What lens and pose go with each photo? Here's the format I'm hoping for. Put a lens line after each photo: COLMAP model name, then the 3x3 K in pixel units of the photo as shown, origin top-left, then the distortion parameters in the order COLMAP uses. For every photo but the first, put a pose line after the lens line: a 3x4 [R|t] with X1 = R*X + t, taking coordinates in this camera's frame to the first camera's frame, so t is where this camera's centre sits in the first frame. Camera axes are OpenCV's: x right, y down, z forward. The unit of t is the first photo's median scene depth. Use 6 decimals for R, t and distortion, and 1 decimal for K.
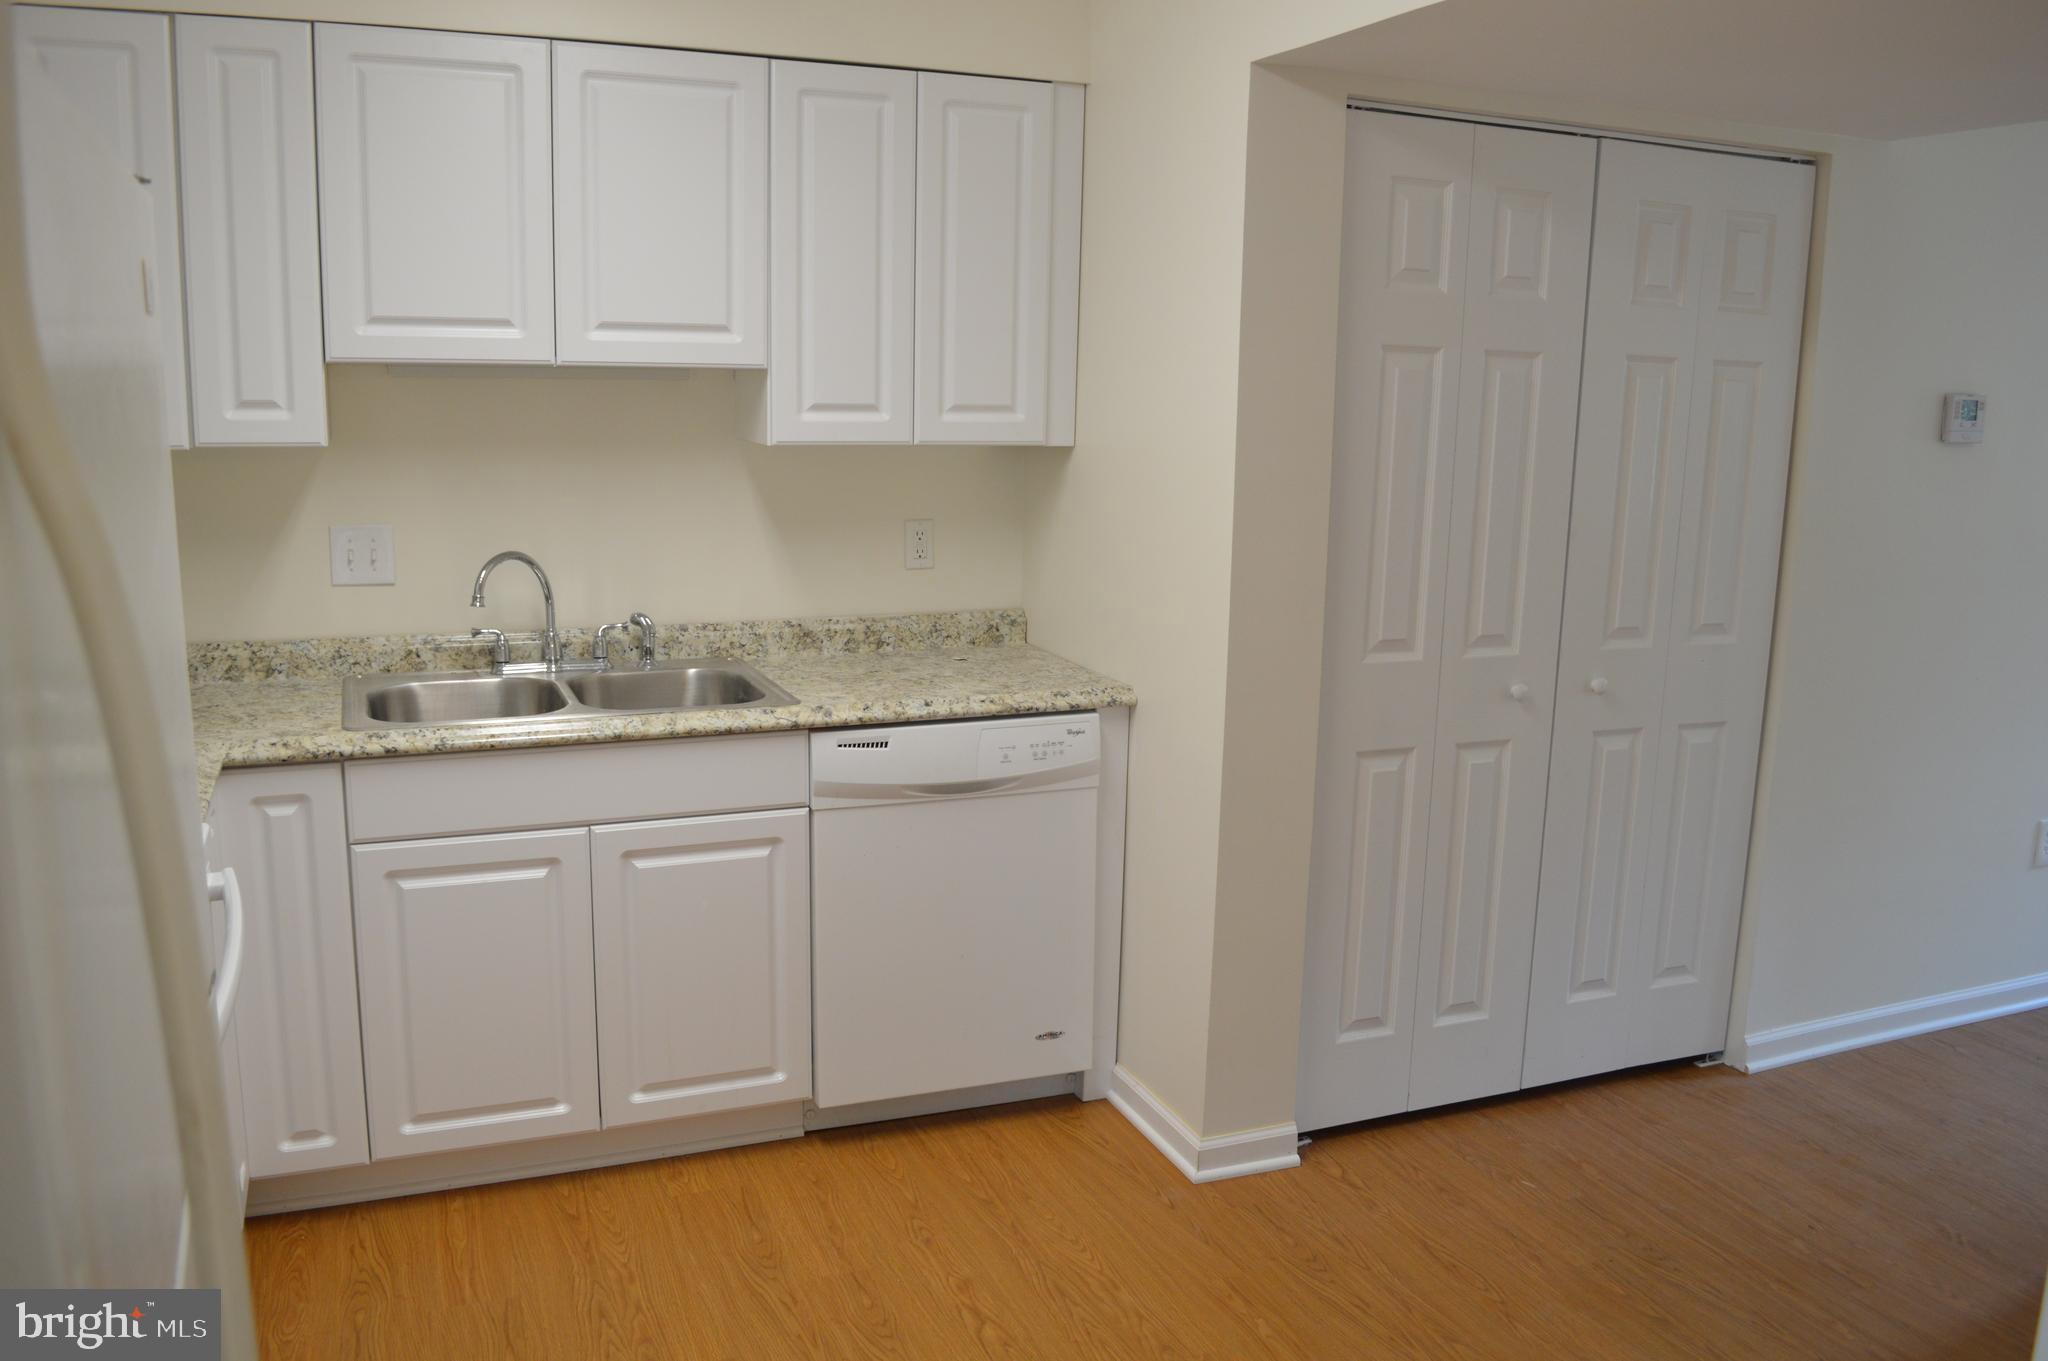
lens RADIAL K [[1643.0, 0, 1024.0], [0, 1643.0, 680.5], [0, 0, 1]] dist [-0.080187, 0.000075]
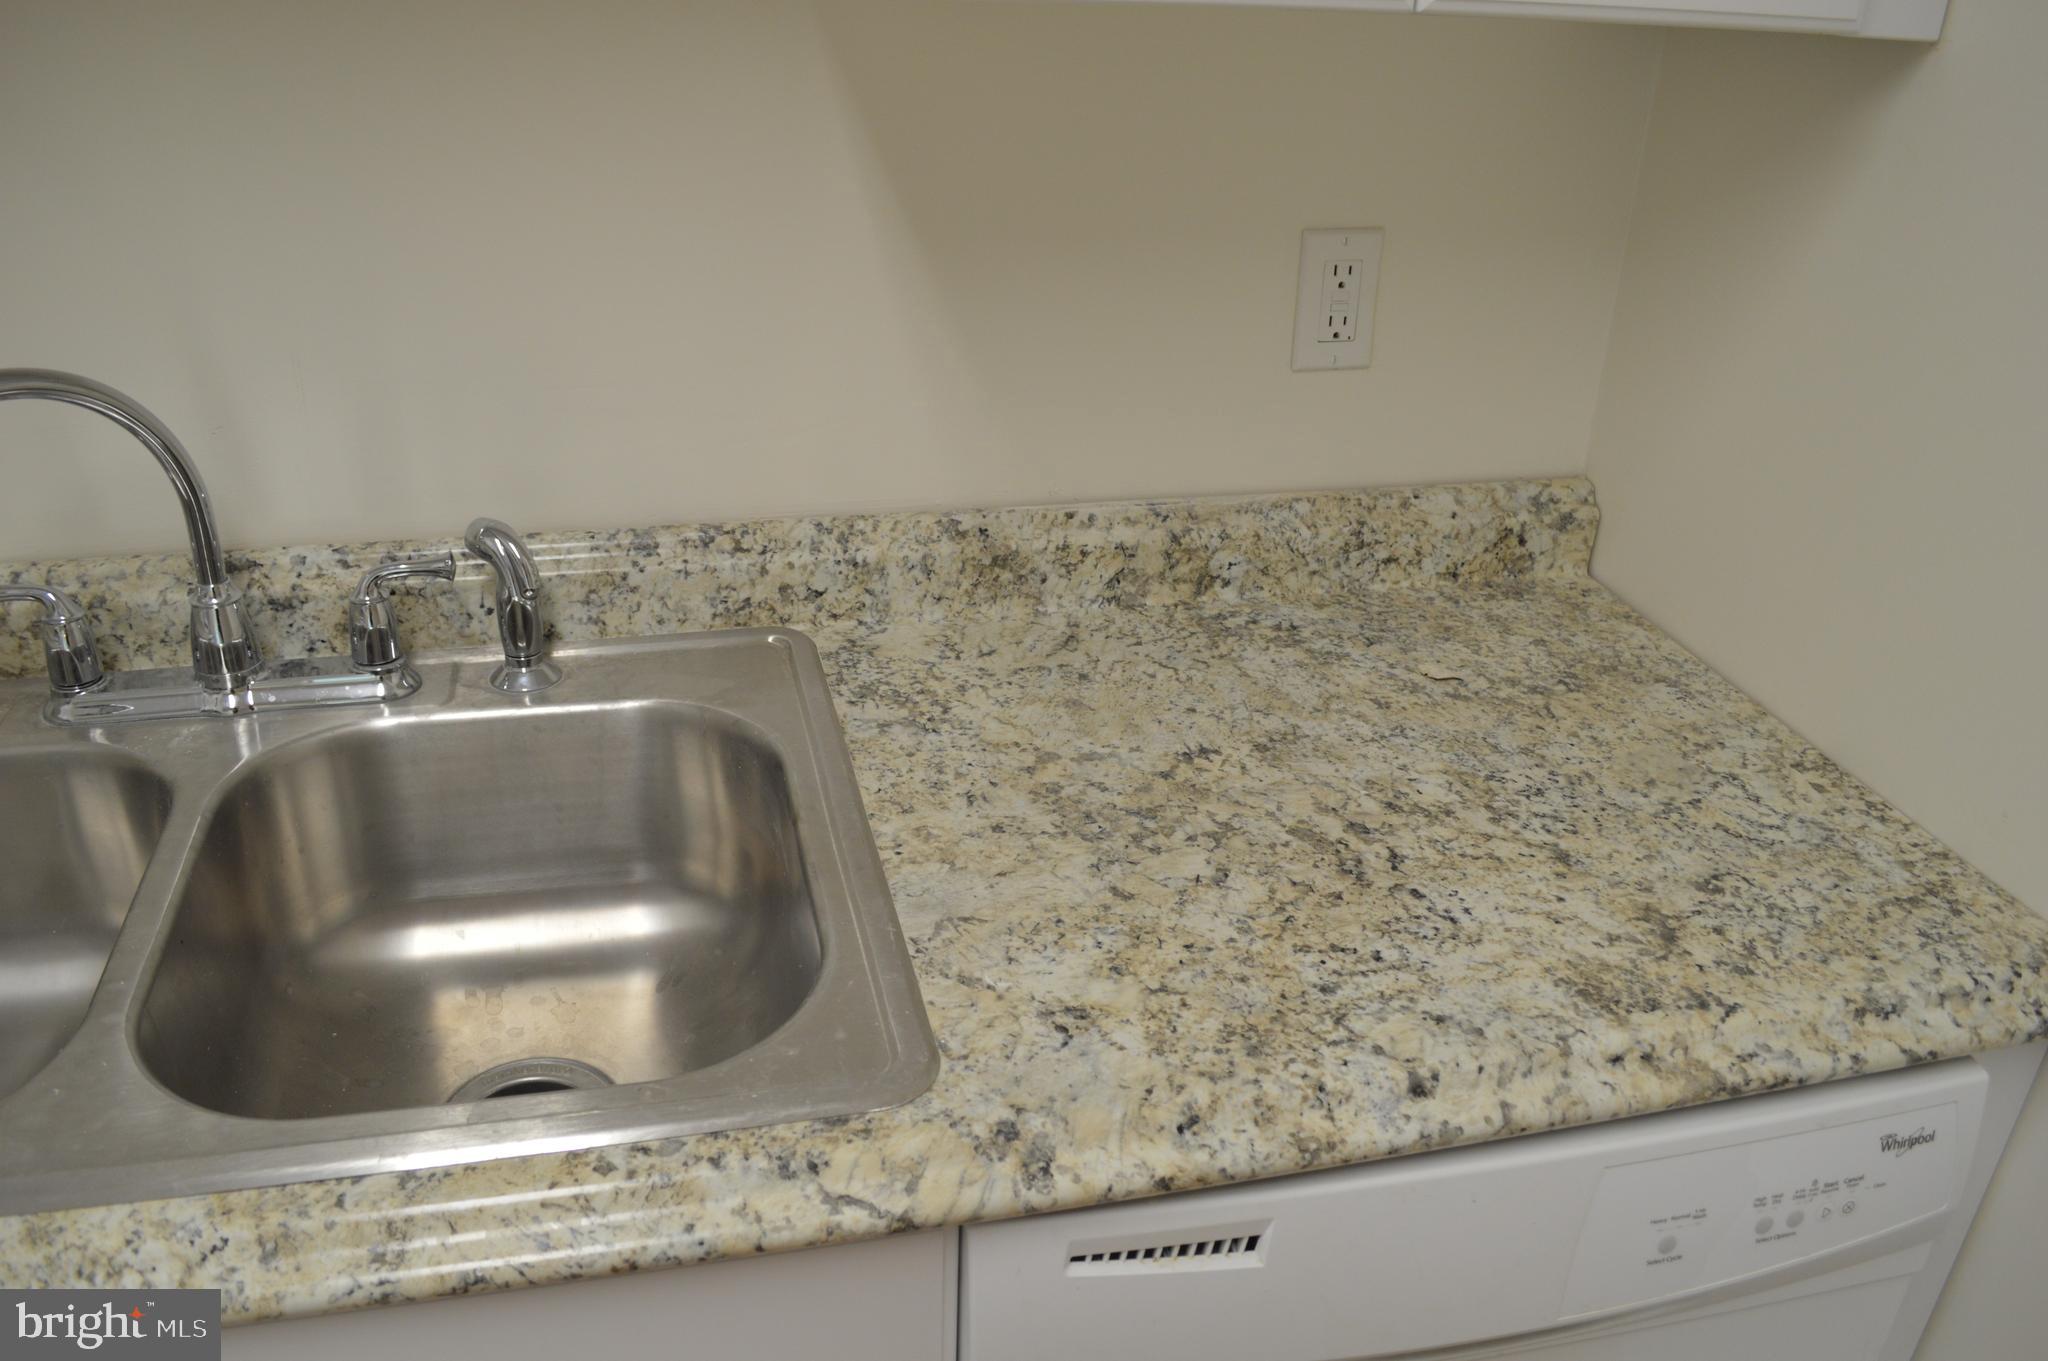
lens RADIAL K [[1643.0, 0, 1024.0], [0, 1643.0, 680.5], [0, 0, 1]] dist [-0.080187, 0.000075]
pose [[0.988324, 0.086660, -0.125326, -0.082296], [-0.049129, 0.959827, 0.276259, -0.101745], [0.144232, -0.266876, 0.952877, 0.666152]]
